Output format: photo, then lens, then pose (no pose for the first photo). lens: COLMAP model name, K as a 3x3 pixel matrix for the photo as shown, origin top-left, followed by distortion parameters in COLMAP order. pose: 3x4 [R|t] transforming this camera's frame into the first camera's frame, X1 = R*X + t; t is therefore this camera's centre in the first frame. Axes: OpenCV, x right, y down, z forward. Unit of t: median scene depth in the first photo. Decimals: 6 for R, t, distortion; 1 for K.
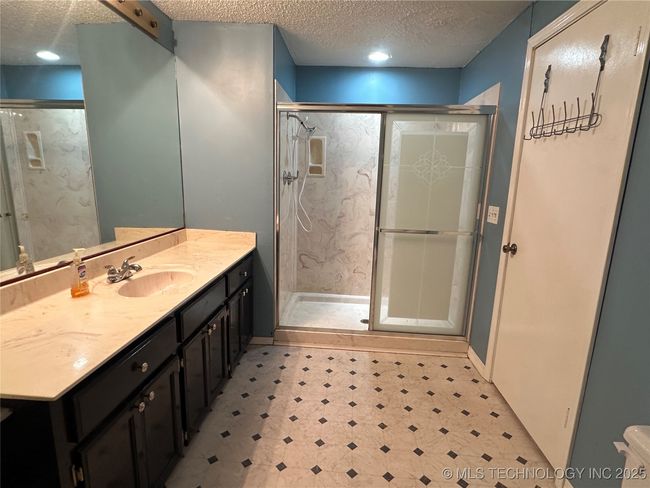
lens RADIAL K [[342.1, 0, 324.5], [0, 342.1, 244.1], [0, 0, 1]] dist [-0.000732, -0.000200]
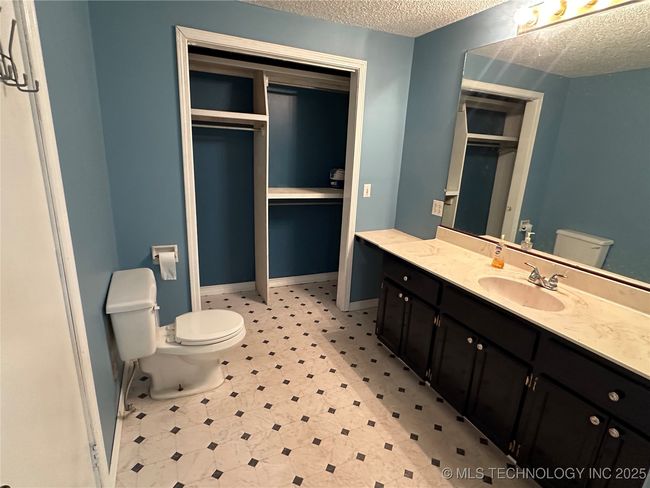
lens RADIAL K [[342.1, 0, 324.8], [0, 342.1, 243.1], [0, 0, 1]] dist [-0.000732, -0.000200]
pose [[-0.866387, 0.064050, -0.495248, 0.507109], [-0.172484, 0.892322, 0.417147, -0.338887], [0.468639, 0.446833, -0.762049, 1.399237]]
